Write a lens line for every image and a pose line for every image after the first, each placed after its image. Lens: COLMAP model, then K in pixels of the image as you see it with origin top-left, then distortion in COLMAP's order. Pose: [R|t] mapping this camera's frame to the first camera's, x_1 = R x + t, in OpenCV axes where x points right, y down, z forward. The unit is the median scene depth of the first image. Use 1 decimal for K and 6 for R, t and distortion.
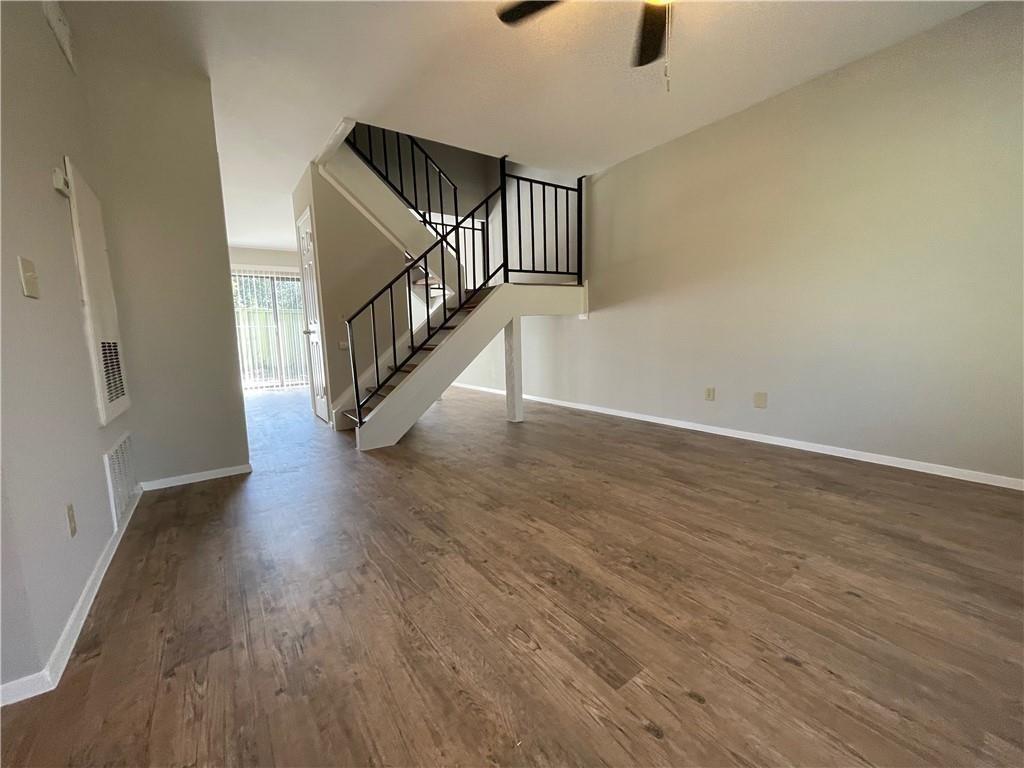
lens RADIAL K [[414.2, 0, 508.9], [0, 414.2, 382.8], [0, 0, 1]] dist [-0.003662, 0.000460]
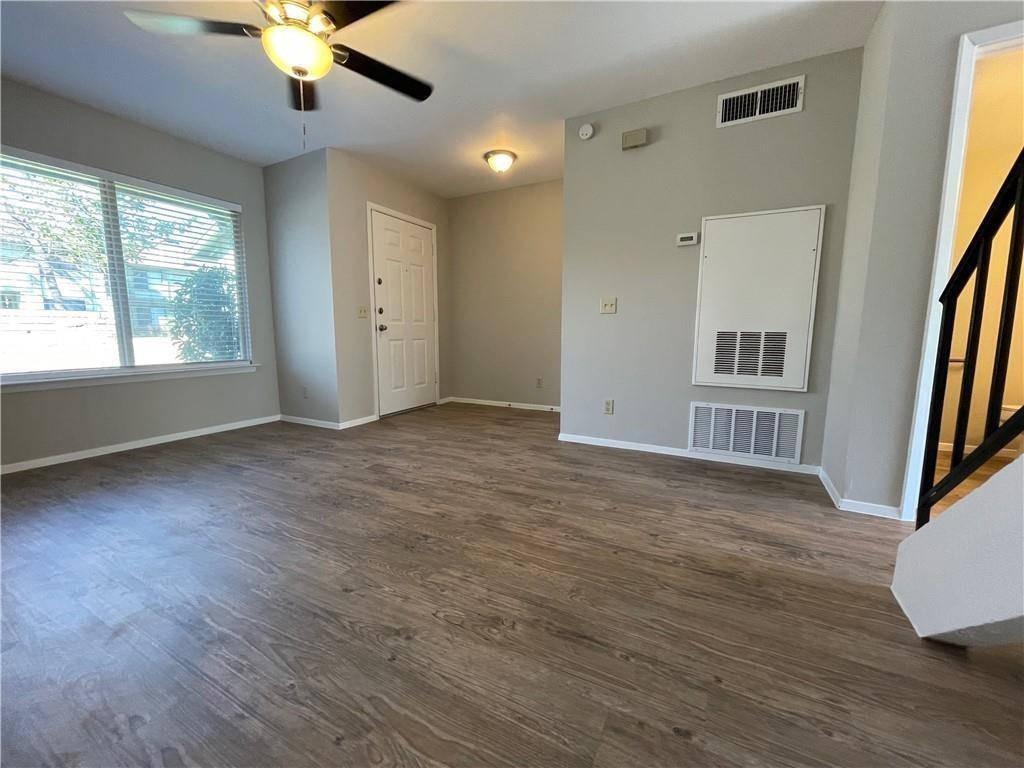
lens RADIAL K [[414.2, 0, 508.9], [0, 414.2, 382.8], [0, 0, 1]] dist [-0.003662, 0.000460]
pose [[-0.899201, 0.081947, -0.429794, 0.308157], [-0.029096, 0.968930, 0.245617, -0.242982], [0.436568, 0.233364, -0.868878, 1.852421]]
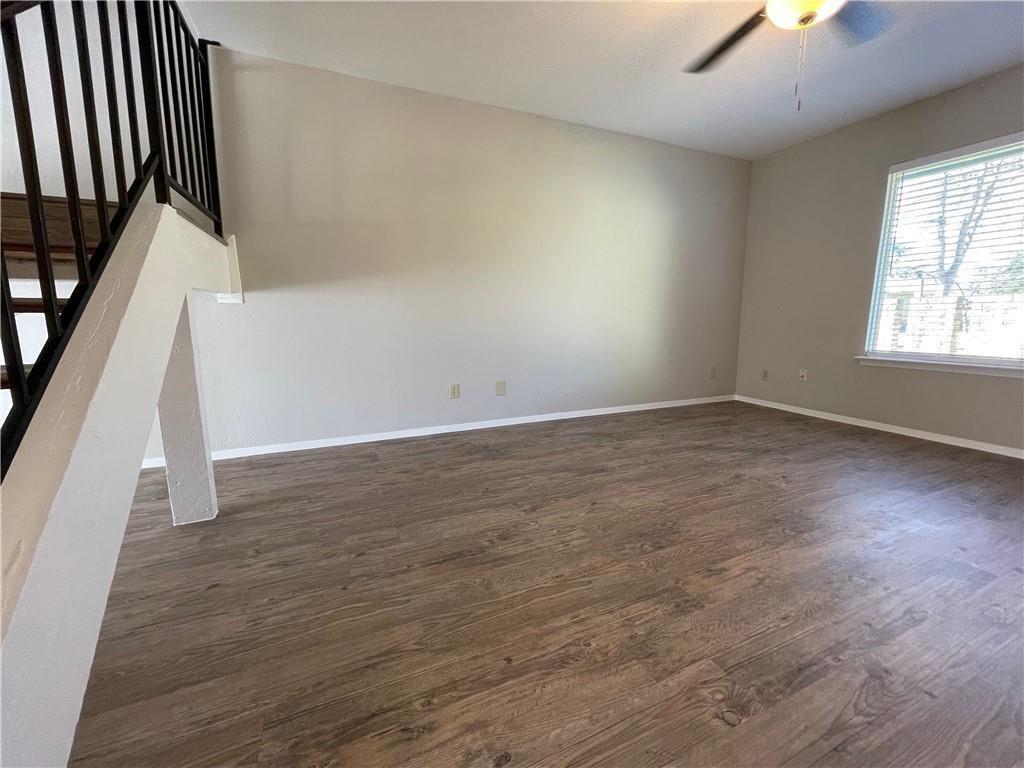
lens RADIAL K [[414.2, 0, 508.9], [0, 414.2, 382.8], [0, 0, 1]] dist [-0.003662, 0.000460]
pose [[0.210103, -0.128051, 0.969257, -0.698997], [0.118749, 0.987388, 0.104706, -0.132019], [-0.970441, 0.093099, 0.222659, 1.144118]]
